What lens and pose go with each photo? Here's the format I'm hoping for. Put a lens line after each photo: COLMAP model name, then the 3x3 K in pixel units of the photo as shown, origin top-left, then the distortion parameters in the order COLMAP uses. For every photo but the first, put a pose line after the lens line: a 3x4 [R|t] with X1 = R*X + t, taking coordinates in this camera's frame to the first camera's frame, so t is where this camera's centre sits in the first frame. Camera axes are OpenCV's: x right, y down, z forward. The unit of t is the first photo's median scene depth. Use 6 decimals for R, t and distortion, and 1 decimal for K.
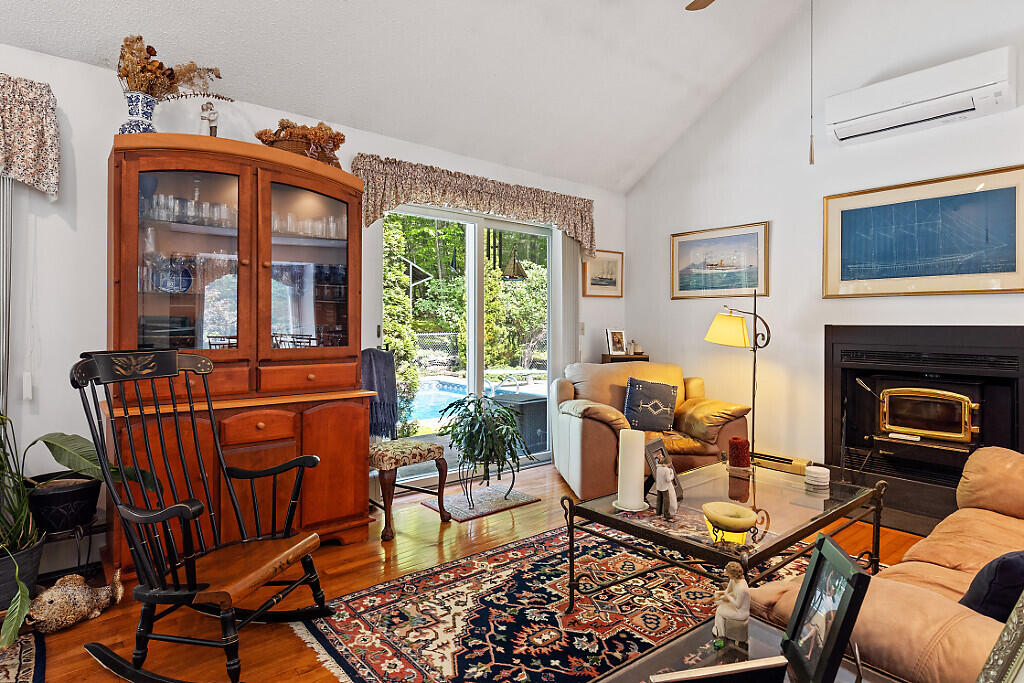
lens RADIAL K [[551.2, 0, 502.0], [0, 551.2, 327.3], [0, 0, 1]] dist [-0.001303, 0.000168]
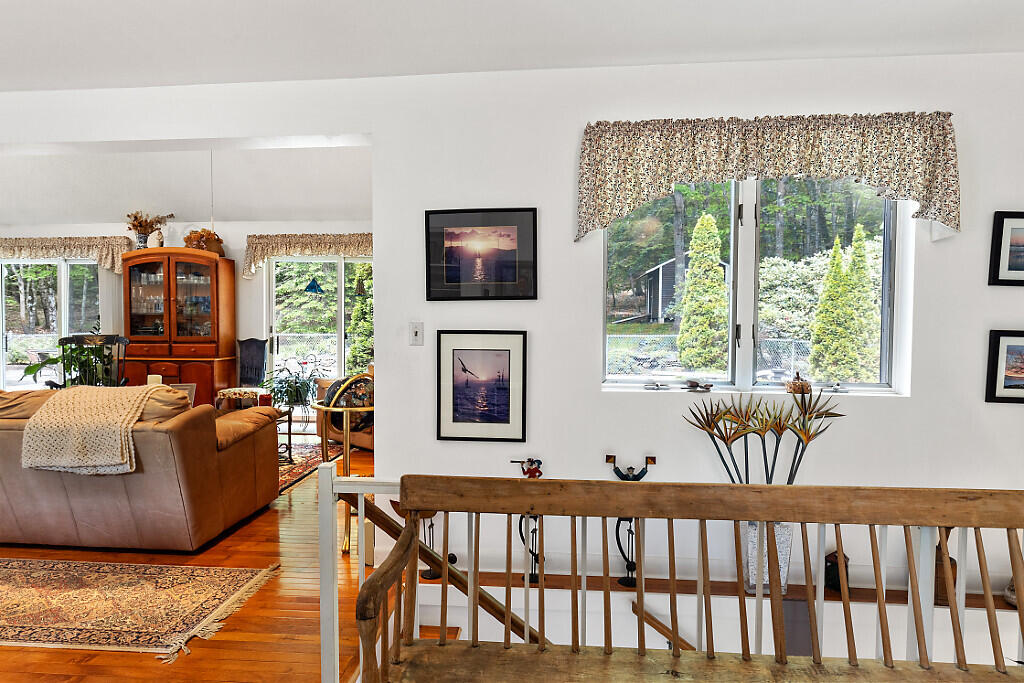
lens RADIAL K [[536.7, 0, 504.4], [0, 536.7, 342.1], [0, 0, 1]] dist [0.003327, 0.000701]
pose [[0.712998, 0.023224, -0.700781, 1.859557], [-0.004769, 0.999589, 0.028275, -0.006008], [0.701149, -0.016818, 0.712816, 0.329555]]
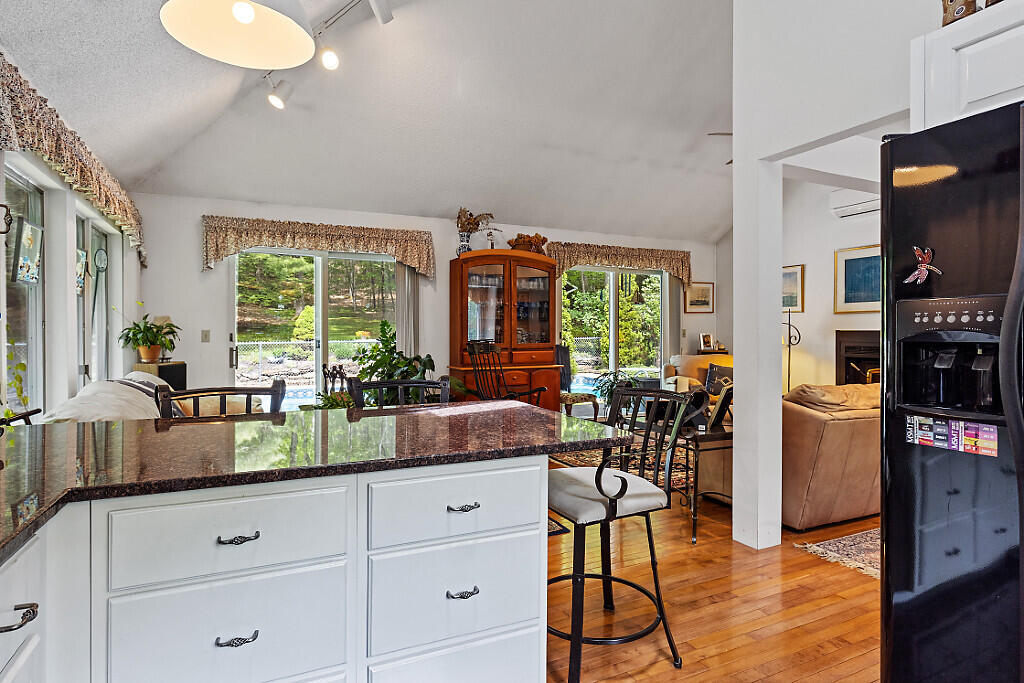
lens RADIAL K [[551.2, 0, 502.0], [0, 551.2, 327.3], [0, 0, 1]] dist [-0.001303, 0.000168]
pose [[0.968365, -0.006699, -0.249449, 0.054525], [0.004114, 0.999932, -0.010883, -0.000362], [0.249505, 0.009512, 0.968327, -0.972688]]
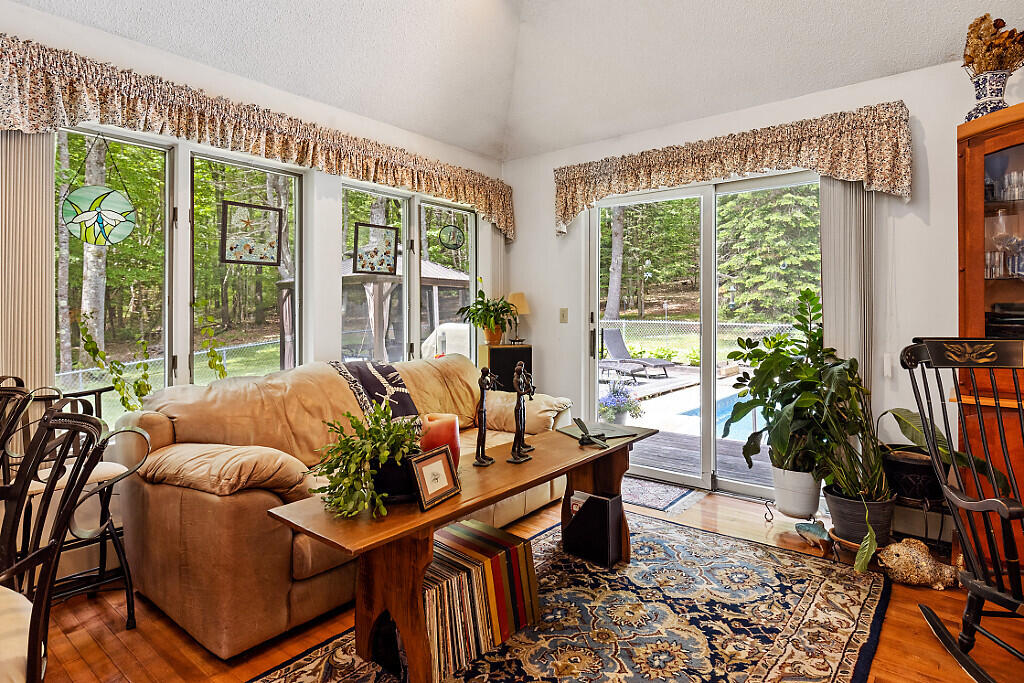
lens RADIAL K [[558.8, 0, 507.7], [0, 558.8, 313.0], [0, 0, 1]] dist [0.000338, 0.000194]
pose [[0.195338, -0.000076, -0.980736, 0.113841], [-0.001869, 0.999998, -0.000450, -0.001188], [0.980734, 0.001921, 0.195338, -0.014822]]
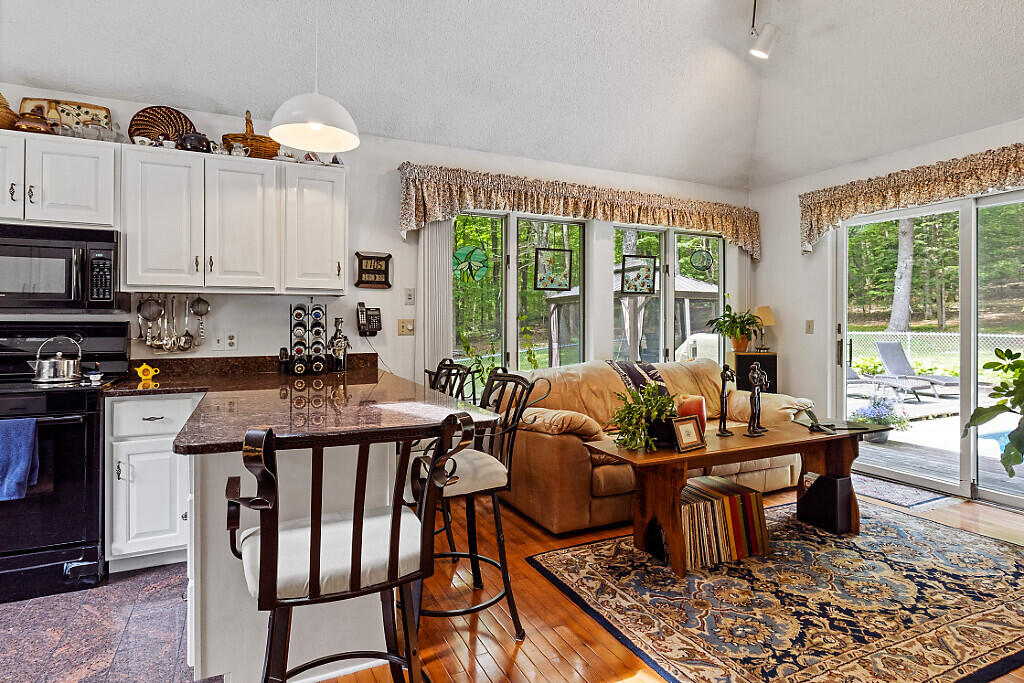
lens RADIAL K [[544.7, 0, 504.1], [0, 544.7, 320.9], [0, 0, 1]] dist [-0.000224, 0.000042]
pose [[-0.252418, -0.005456, -0.967603, 0.421404], [-0.002307, 0.999985, -0.005037, -0.002319], [0.967616, 0.000961, -0.252427, -0.037818]]
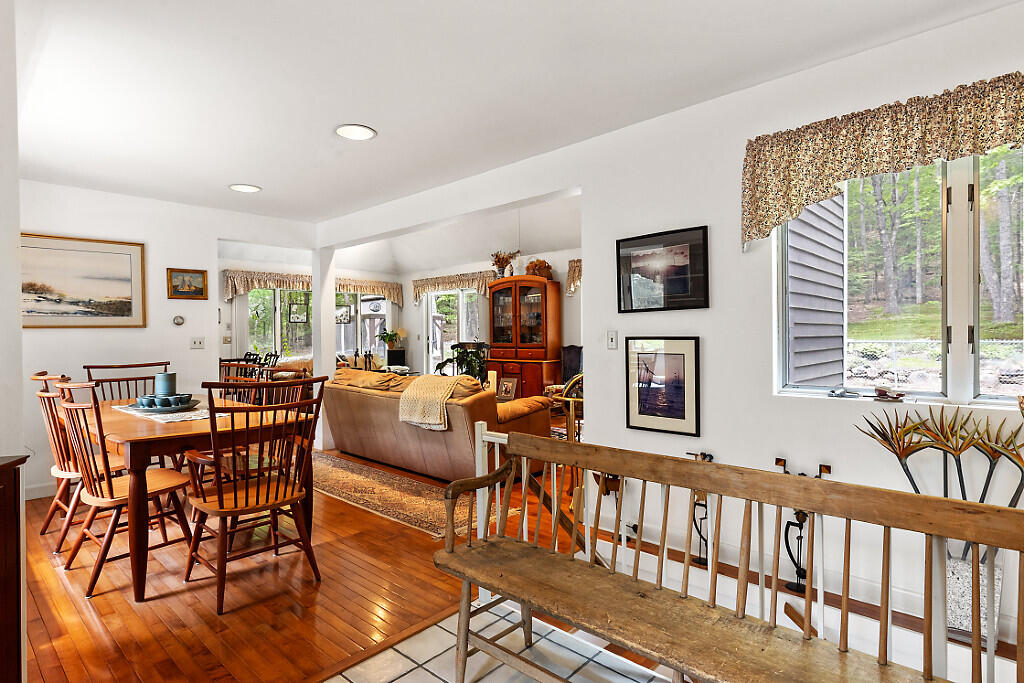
lens RADIAL K [[536.7, 0, 504.4], [0, 536.7, 342.1], [0, 0, 1]] dist [0.003327, 0.000701]
pose [[0.126544, 0.011647, -0.991893, 2.165961], [0.009866, 0.999867, 0.012999, -0.006054], [0.991912, -0.011431, 0.126412, 0.492874]]
